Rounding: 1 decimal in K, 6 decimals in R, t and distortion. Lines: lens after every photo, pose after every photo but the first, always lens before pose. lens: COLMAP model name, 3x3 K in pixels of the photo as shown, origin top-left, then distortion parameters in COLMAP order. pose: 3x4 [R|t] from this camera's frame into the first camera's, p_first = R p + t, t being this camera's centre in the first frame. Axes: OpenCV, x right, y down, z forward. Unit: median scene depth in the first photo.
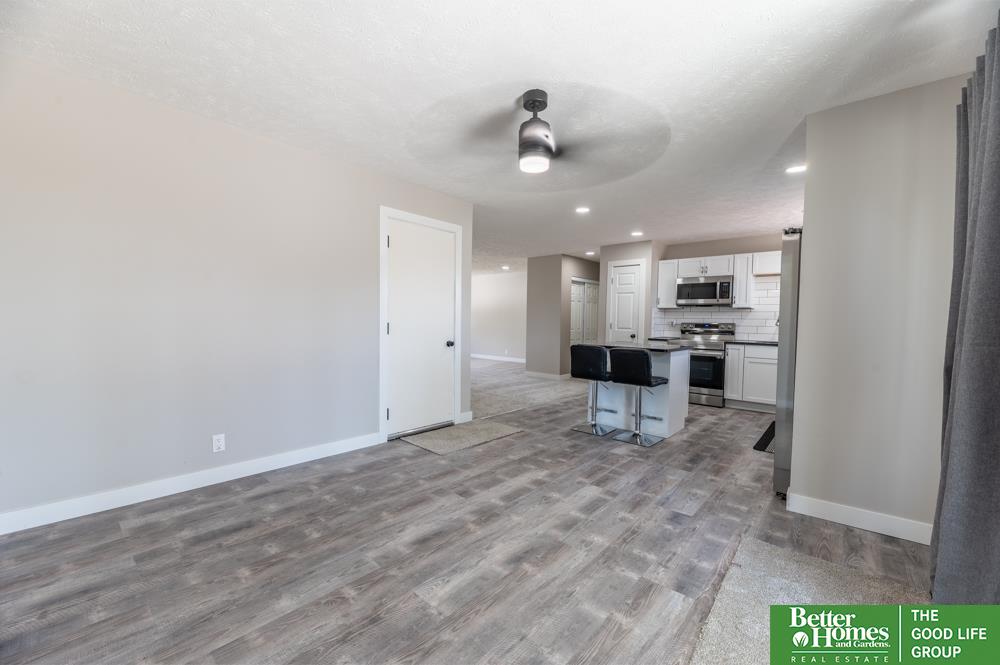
lens RADIAL K [[401.2, 0, 500.8], [0, 401.2, 337.1], [0, 0, 1]] dist [-0.001429, -0.002917]
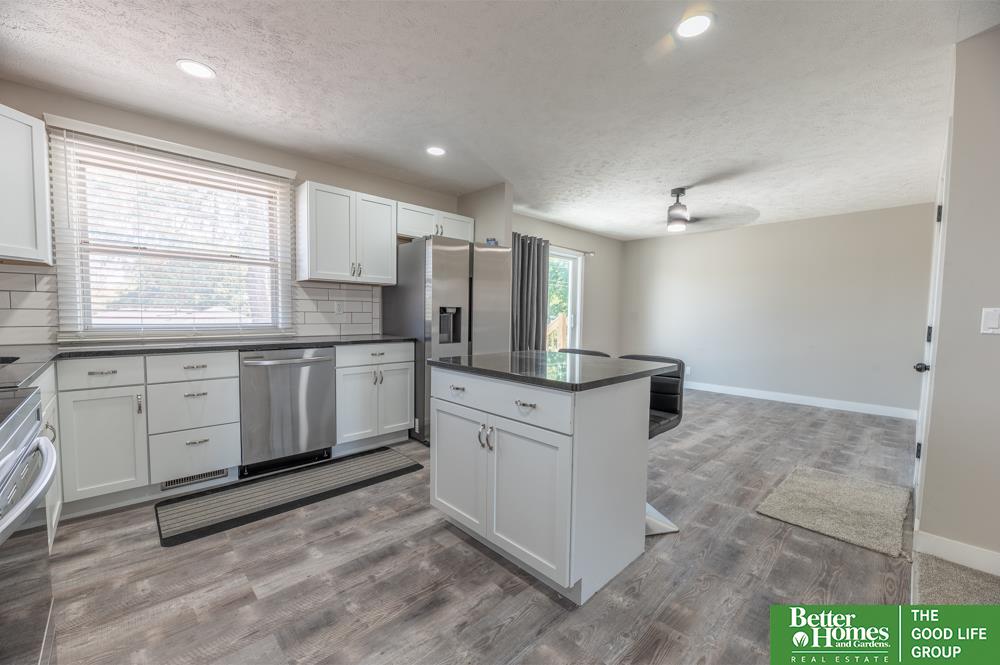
lens RADIAL K [[401.2, 0, 500.8], [0, 401.2, 336.7], [0, 0, 1]] dist [-0.001429, -0.002917]
pose [[-0.995982, -0.039614, 0.080320, 0.371006], [-0.031044, 0.993960, 0.105264, -0.059200], [-0.084004, 0.102347, -0.991195, 1.526937]]
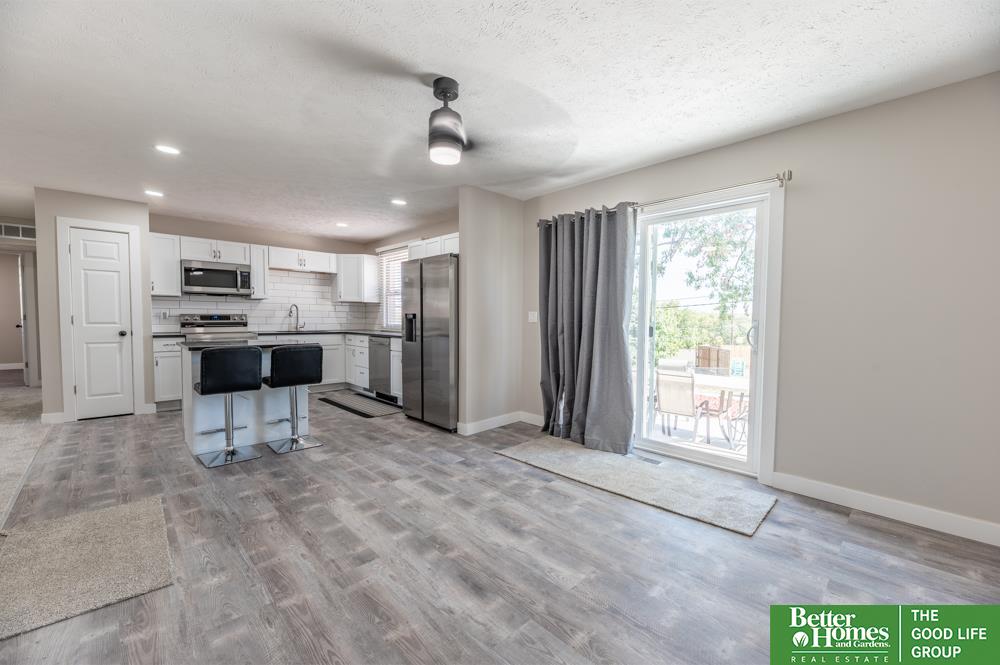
lens RADIAL K [[401.2, 0, 502.0], [0, 401.2, 338.5], [0, 0, 1]] dist [-0.001429, -0.002917]
pose [[0.077952, -0.068266, 0.994617, -0.471067], [0.033605, 0.997266, 0.065814, -0.026798], [-0.996391, 0.028293, 0.080033, 0.423082]]
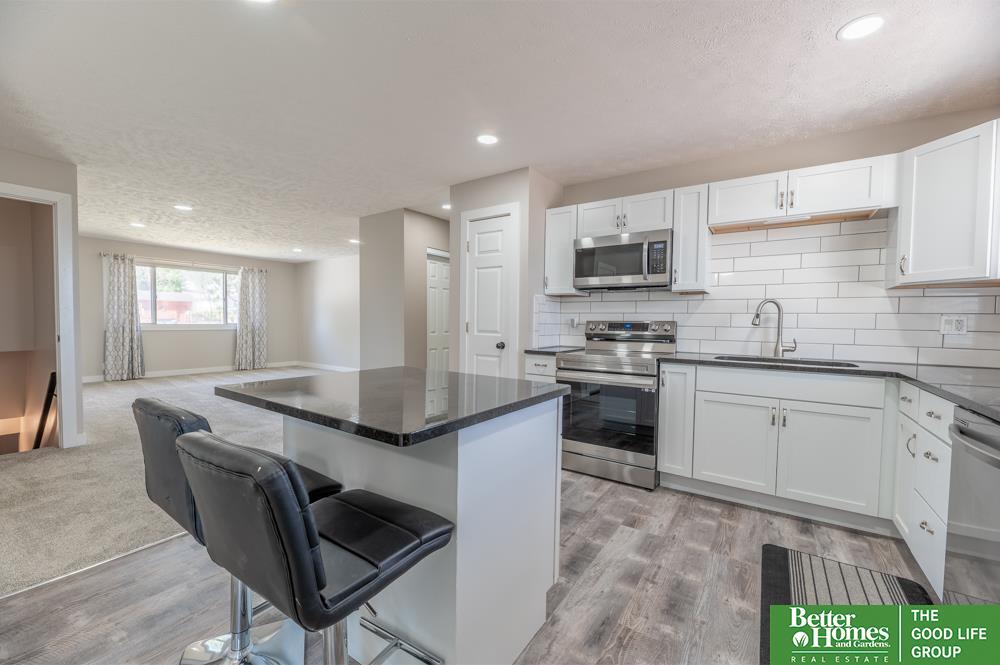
lens RADIAL K [[401.2, 0, 500.9], [0, 401.2, 336.6], [0, 0, 1]] dist [-0.001429, -0.002917]
pose [[0.992428, -0.008831, 0.122513, 0.393288], [0.008997, 0.999959, -0.000799, -0.021649], [-0.122501, 0.001896, 0.992467, 0.683632]]
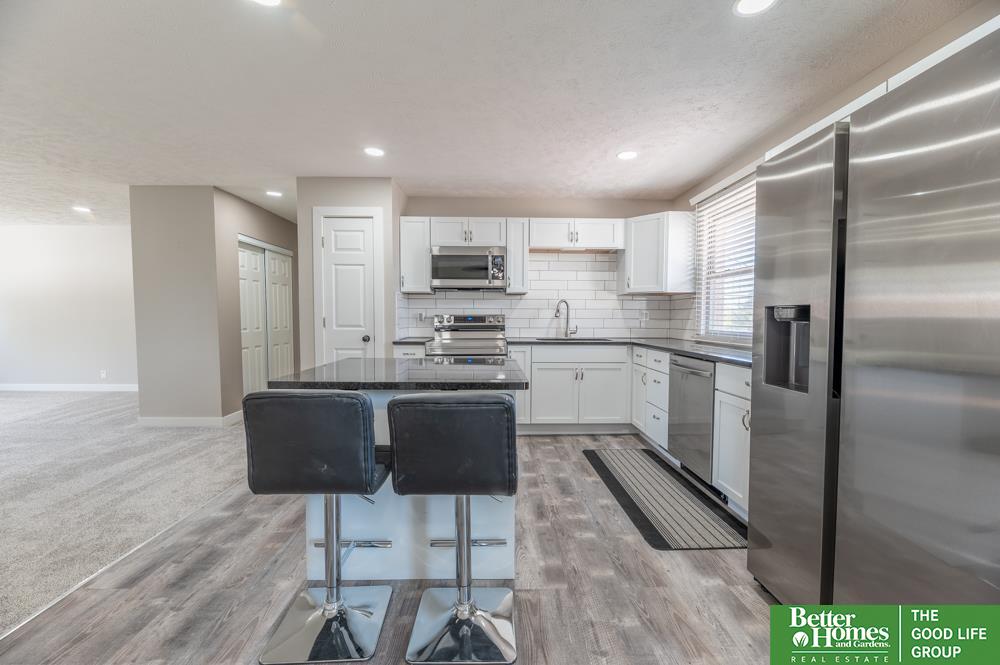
lens RADIAL K [[401.2, 0, 500.9], [0, 401.2, 337.6], [0, 0, 1]] dist [-0.001429, -0.002917]
pose [[0.733810, -0.049643, 0.677538, 0.115053], [0.037889, 0.998765, 0.032144, -0.023638], [-0.678297, 0.002083, 0.734785, 0.649816]]
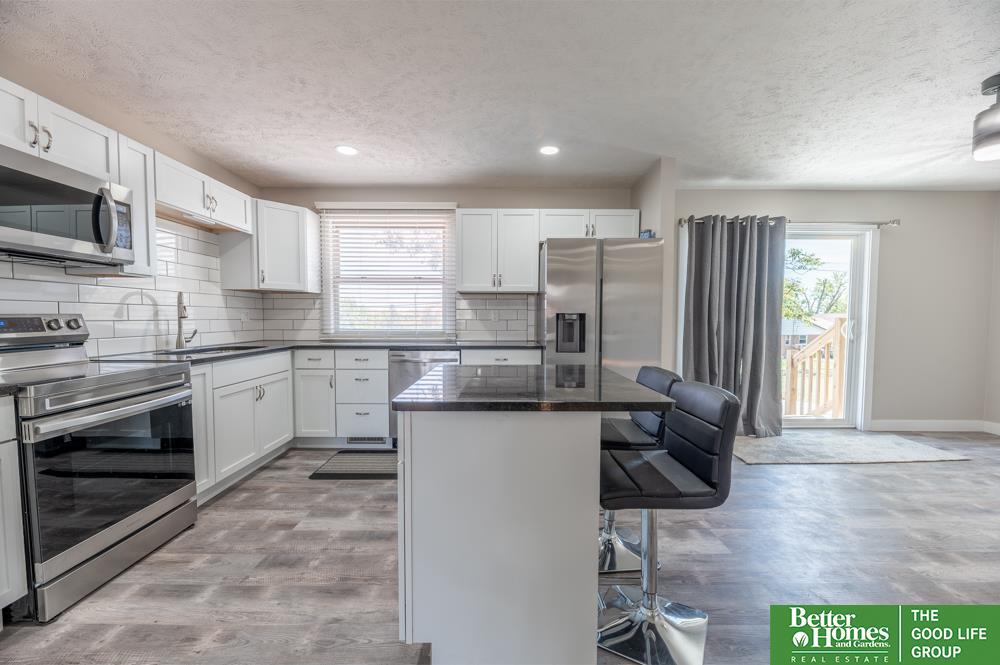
lens RADIAL K [[401.2, 0, 501.6], [0, 401.2, 336.6], [0, 0, 1]] dist [-0.001429, -0.002917]
pose [[-0.661616, -0.056839, 0.747685, 0.069884], [0.016869, 0.995742, 0.090623, -0.056598], [-0.749653, 0.072571, -0.657841, 1.318017]]
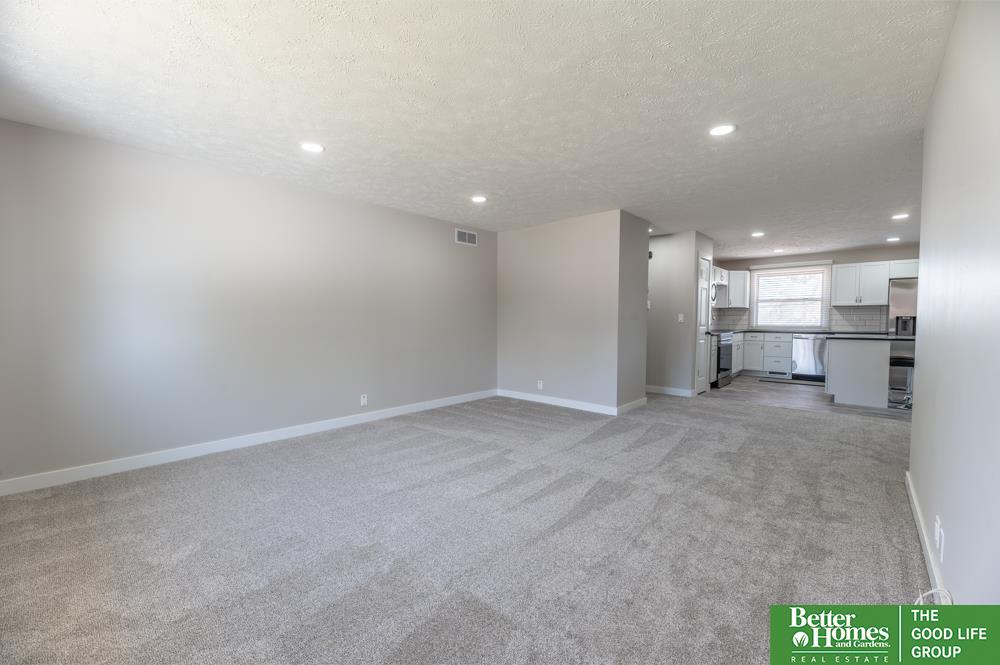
lens RADIAL K [[401.2, 0, 499.9], [0, 401.2, 337.1], [0, 0, 1]] dist [-0.001429, -0.002917]
pose [[0.020873, -0.062570, 0.997822, -0.984781], [0.045847, 0.997050, 0.061562, -0.114323], [-0.998730, 0.044462, 0.023680, 2.217288]]
